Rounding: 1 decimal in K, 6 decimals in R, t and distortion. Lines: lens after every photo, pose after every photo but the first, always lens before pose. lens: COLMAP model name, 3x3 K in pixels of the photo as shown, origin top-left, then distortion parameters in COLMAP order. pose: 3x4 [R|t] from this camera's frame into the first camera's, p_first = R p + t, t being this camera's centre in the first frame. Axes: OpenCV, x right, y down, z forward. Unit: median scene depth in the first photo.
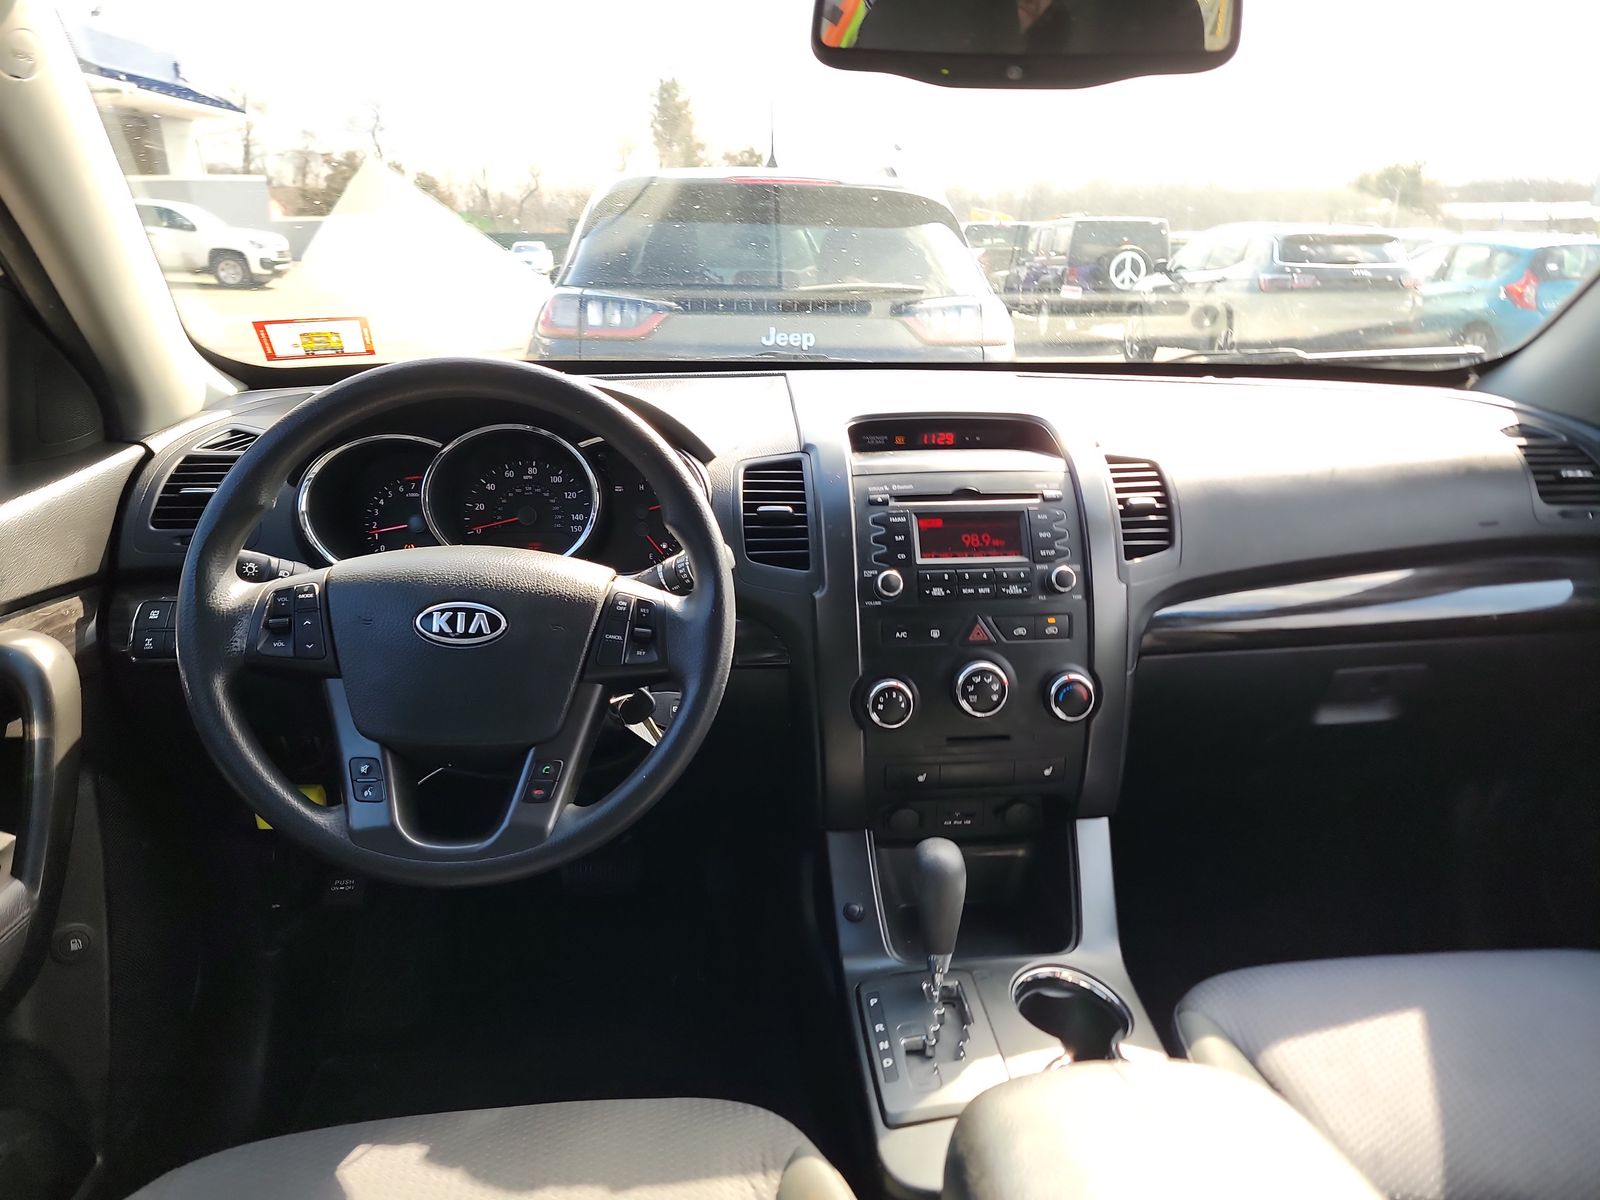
lens RADIAL K [[1078.2, 0, 852.3], [0, 1078.2, 651.7], [0, 0, 1]] dist [0.003688, 0.001752]
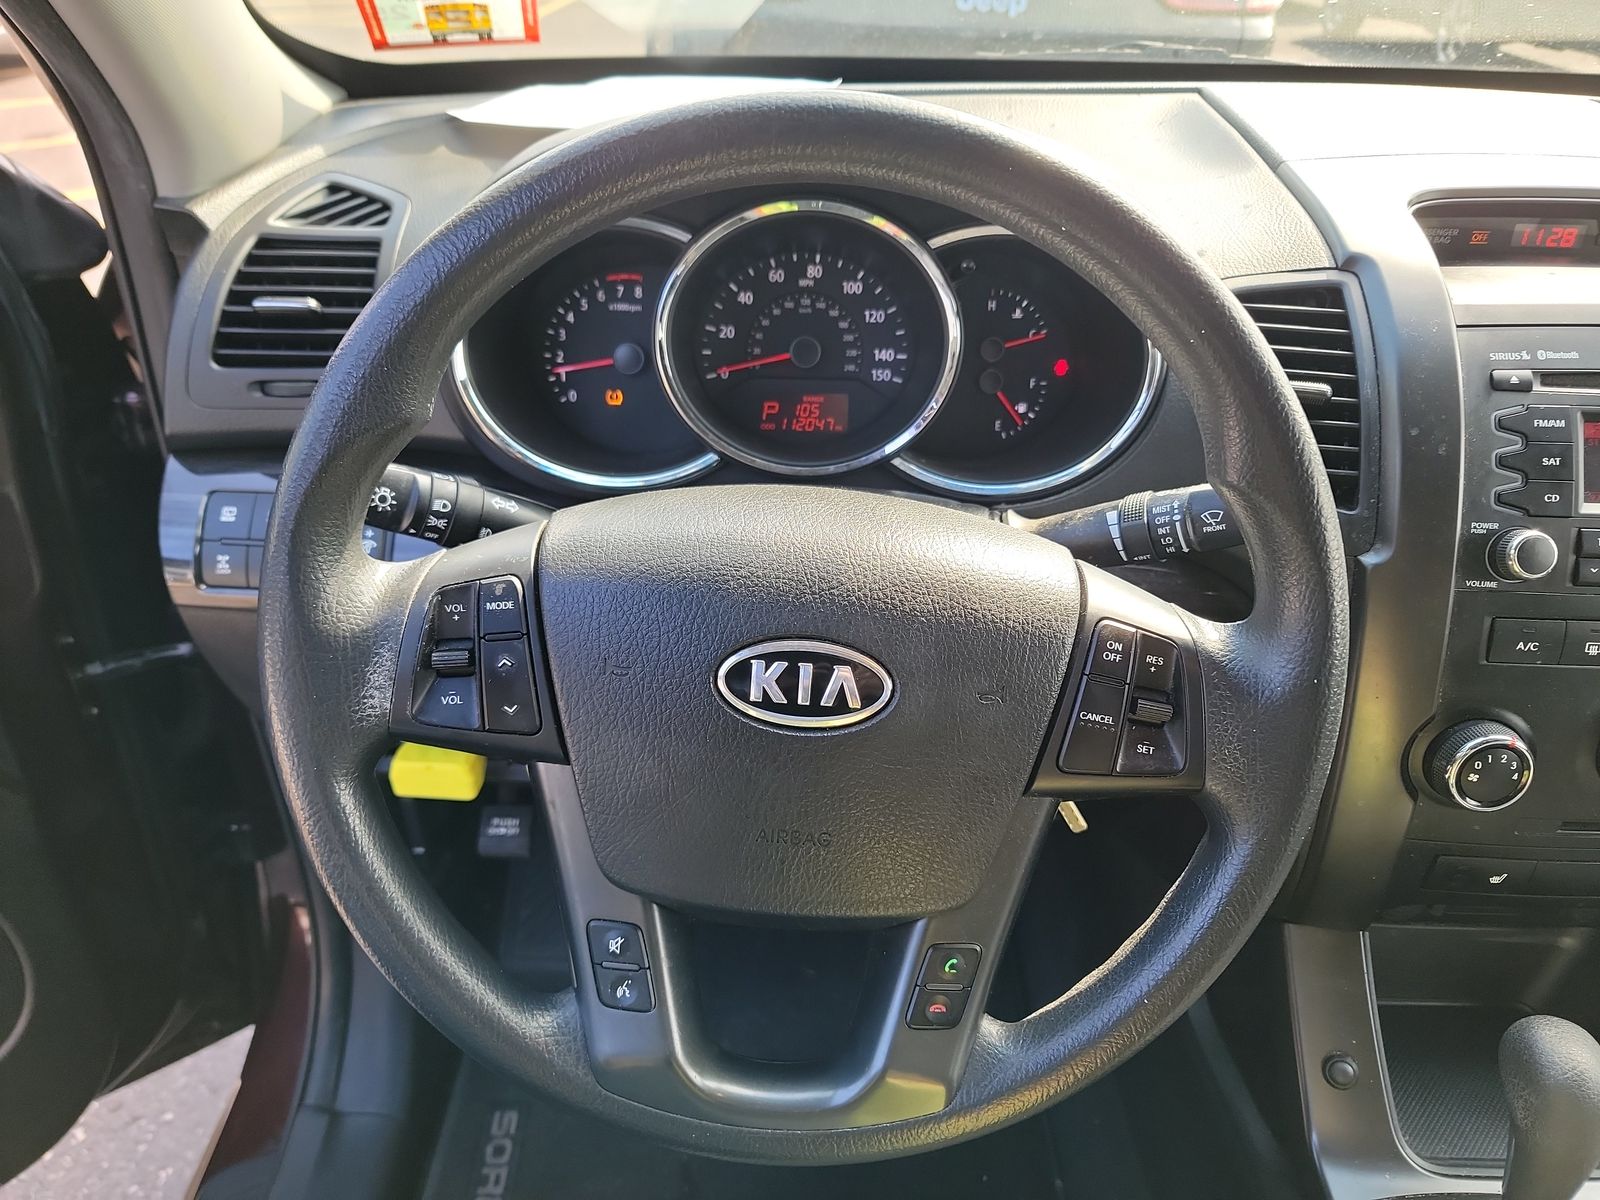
lens RADIAL K [[1081.9, 0, 806.2], [0, 1081.9, 609.1], [0, 0, 1]] dist [0.038893, -0.034449]
pose [[0.991902, 0.073856, -0.103325, -0.249693], [-0.048110, 0.971404, 0.232506, -0.139365], [0.117542, -0.225652, 0.967091, 0.422083]]
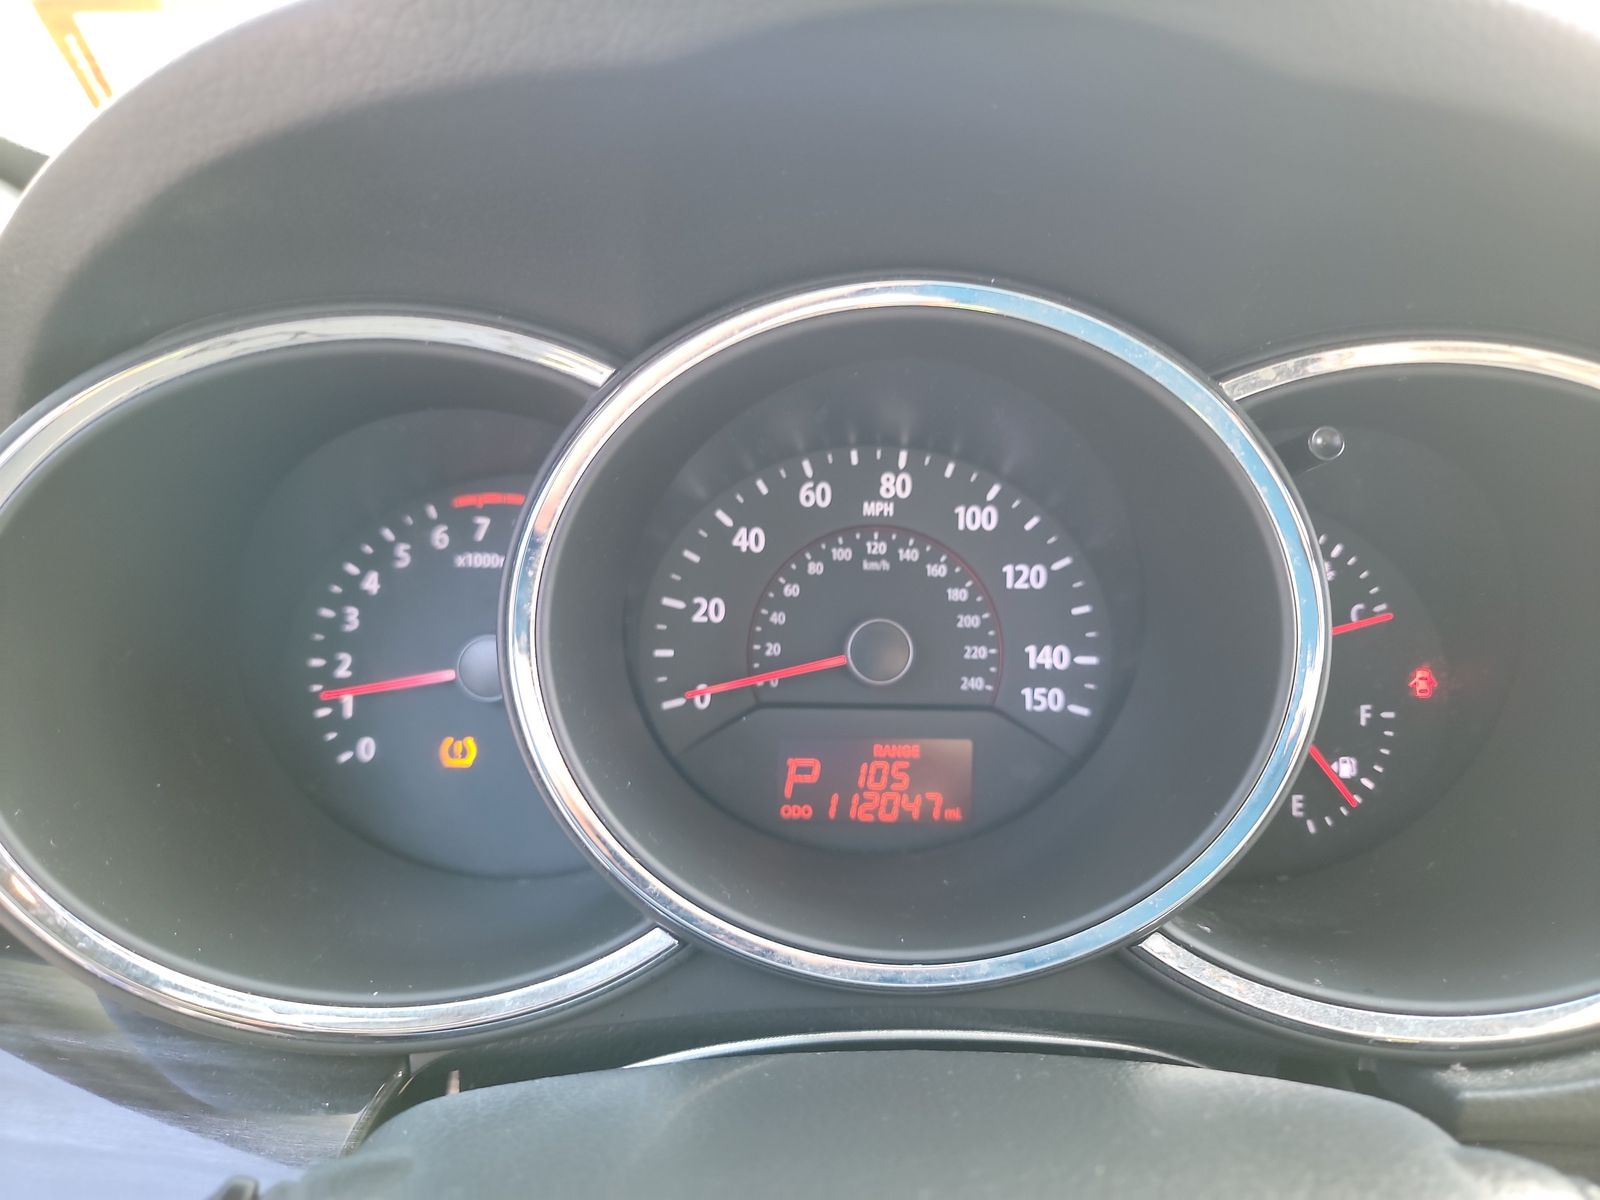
lens RADIAL K [[1081.9, 0, 806.2], [0, 1081.9, 609.1], [0, 0, 1]] dist [0.038893, -0.034449]
pose [[0.992749, 0.040934, -0.113018, -0.316916], [-0.043170, 0.998916, -0.017415, -0.143683], [0.112182, 0.022168, 0.993440, 0.795719]]
